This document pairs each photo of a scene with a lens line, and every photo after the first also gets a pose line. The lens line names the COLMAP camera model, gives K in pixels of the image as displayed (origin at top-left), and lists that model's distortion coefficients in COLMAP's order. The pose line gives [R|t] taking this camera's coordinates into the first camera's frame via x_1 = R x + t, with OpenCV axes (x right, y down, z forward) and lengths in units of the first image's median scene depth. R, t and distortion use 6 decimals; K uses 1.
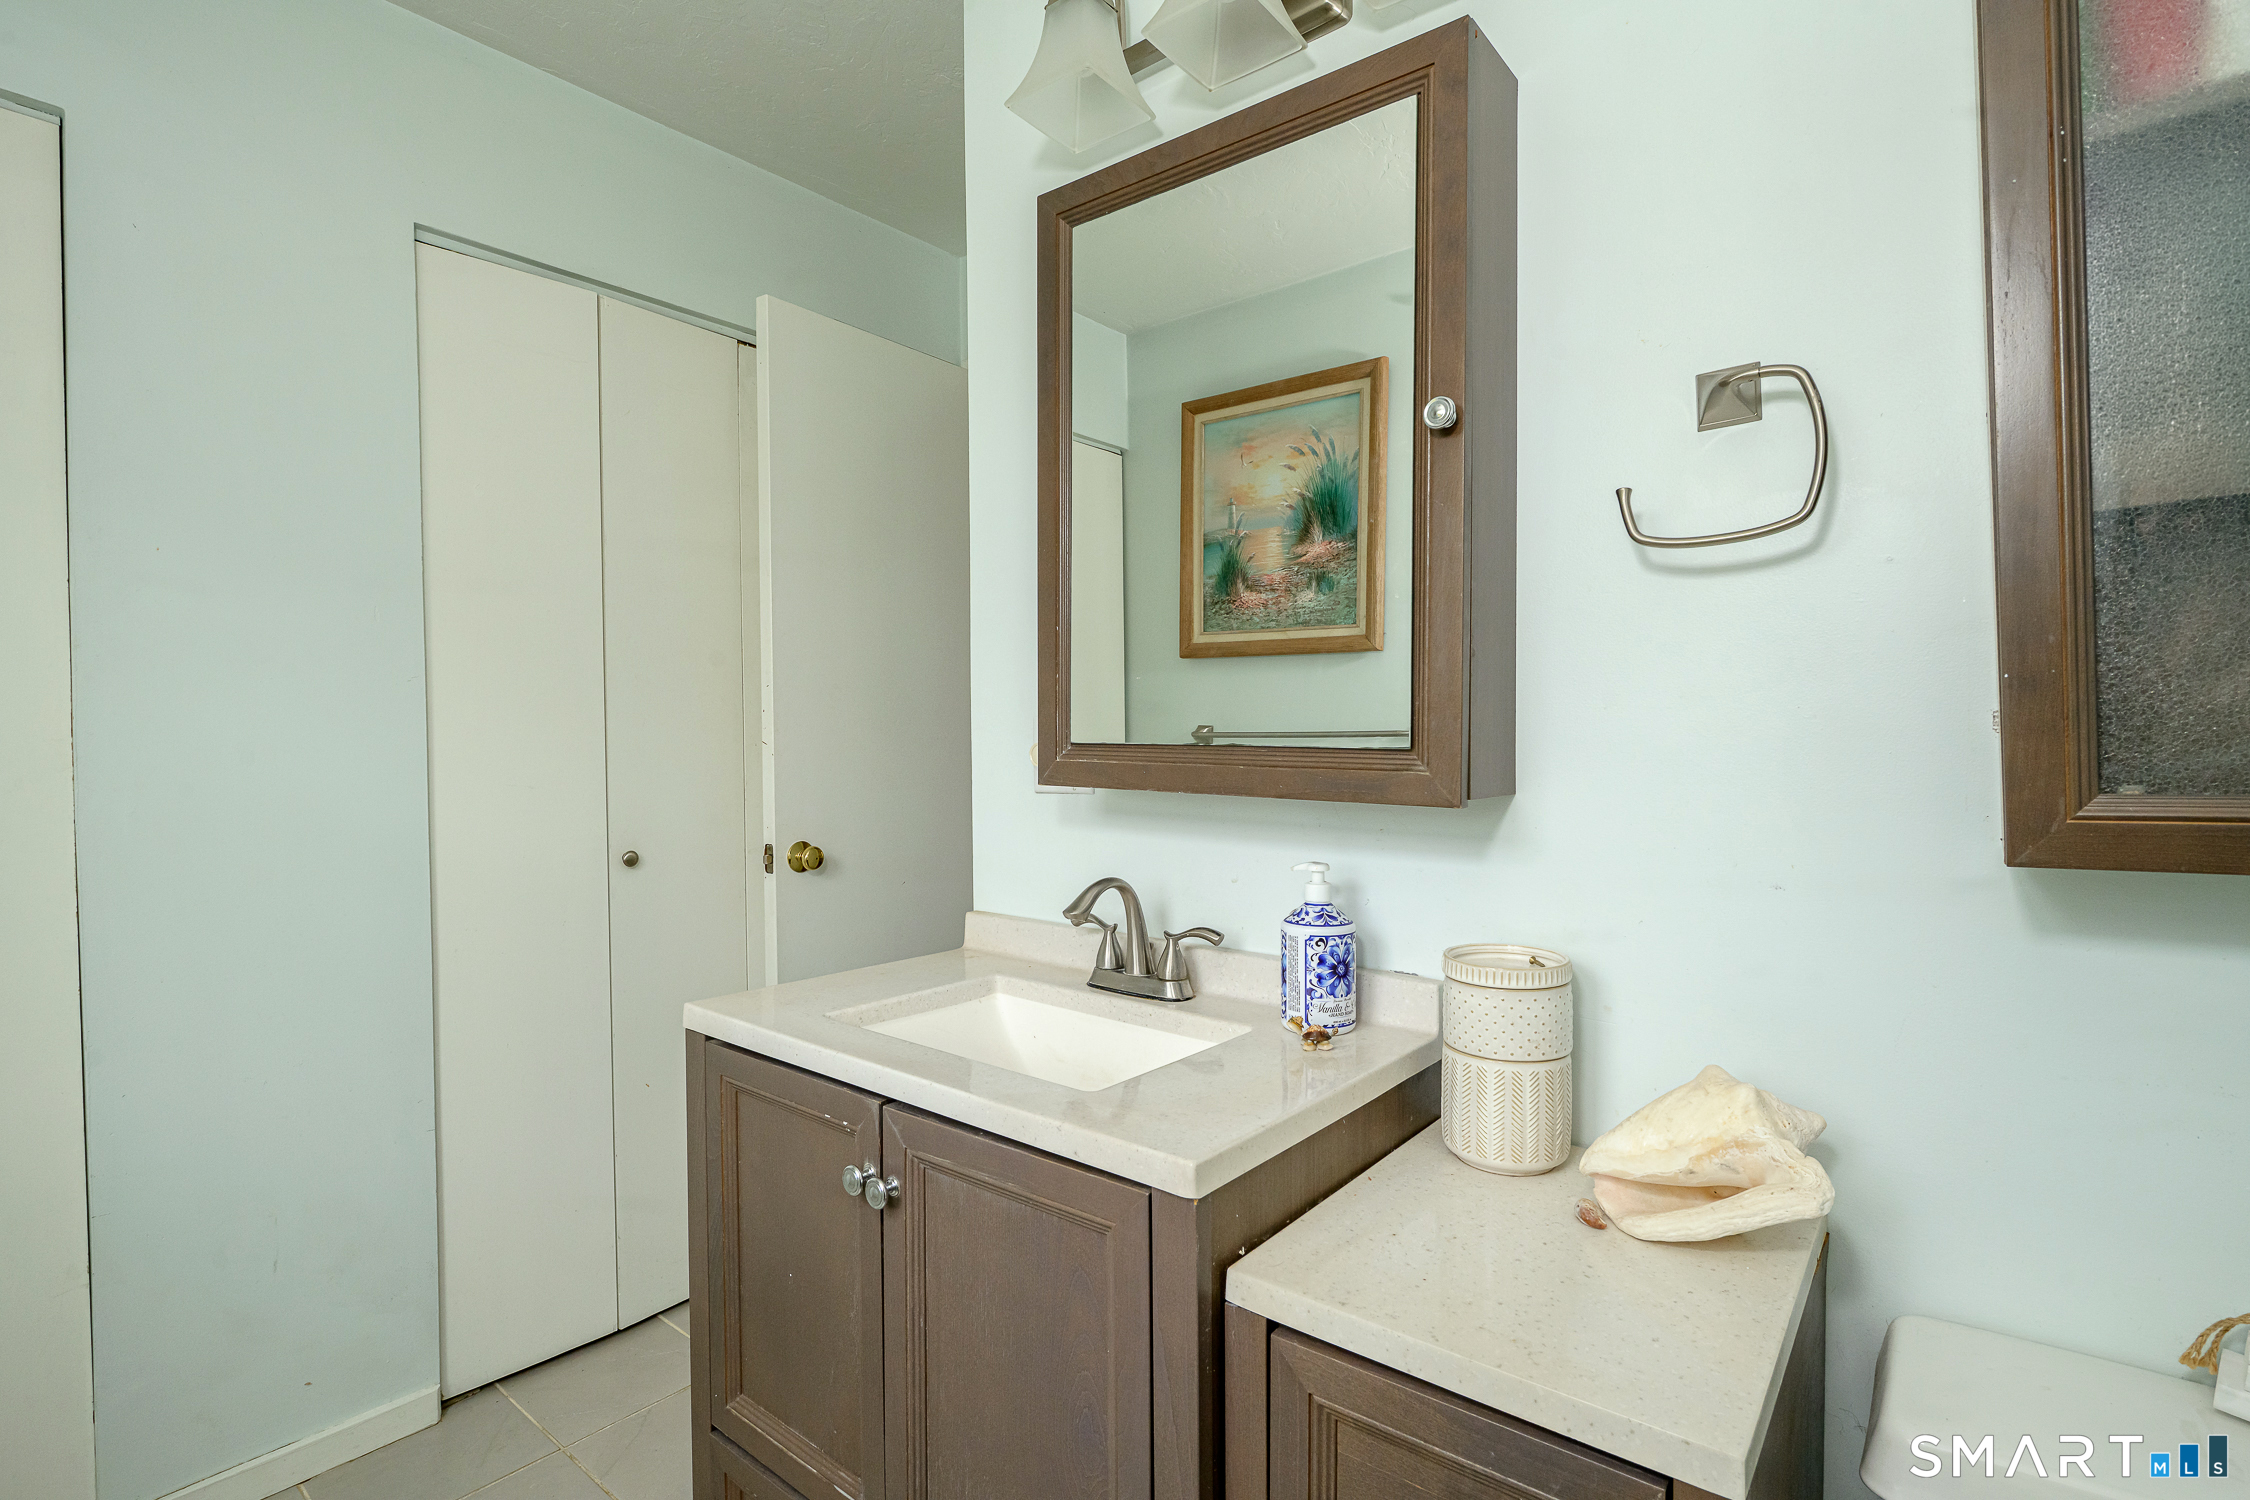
lens RADIAL K [[1071.7, 0, 1130.6], [0, 1071.7, 751.3], [0, 0, 1]] dist [-0.004514, -0.000651]
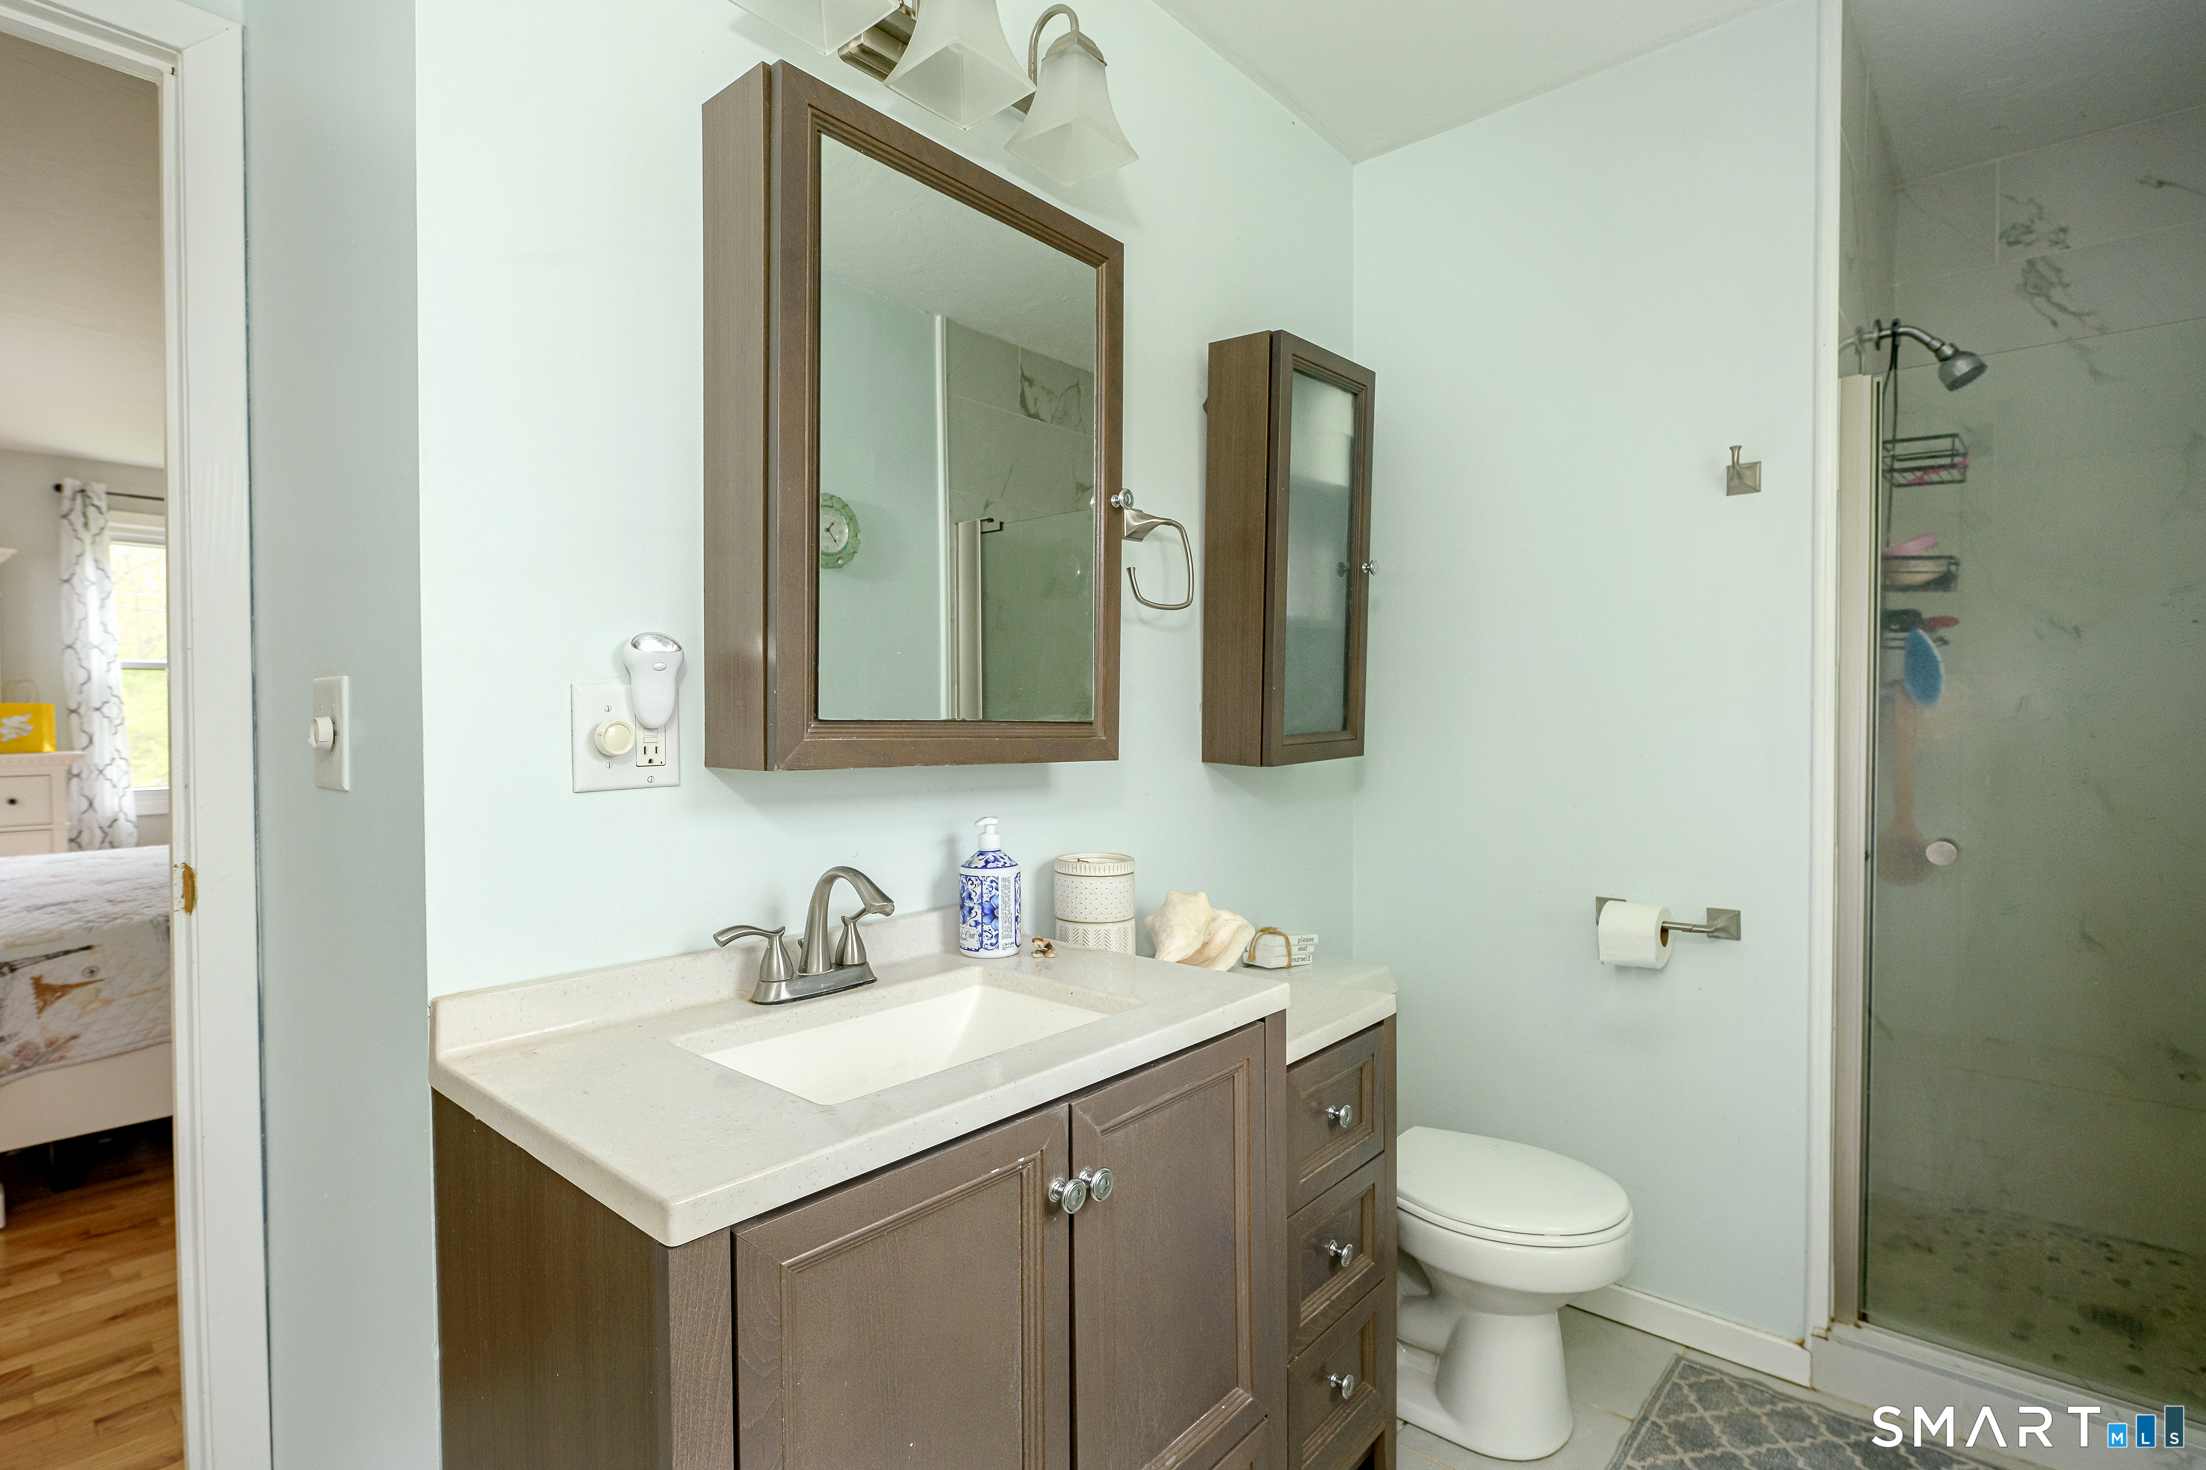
lens RADIAL K [[1050.7, 0, 1108.5], [0, 1050.7, 736.3], [0, 0, 1]] dist [-0.004514, -0.000651]
pose [[0.030698, -0.017798, 0.999370, -1.129982], [0.018670, 0.999677, 0.017230, -0.006109], [-0.999354, 0.018129, 0.031021, 0.921962]]
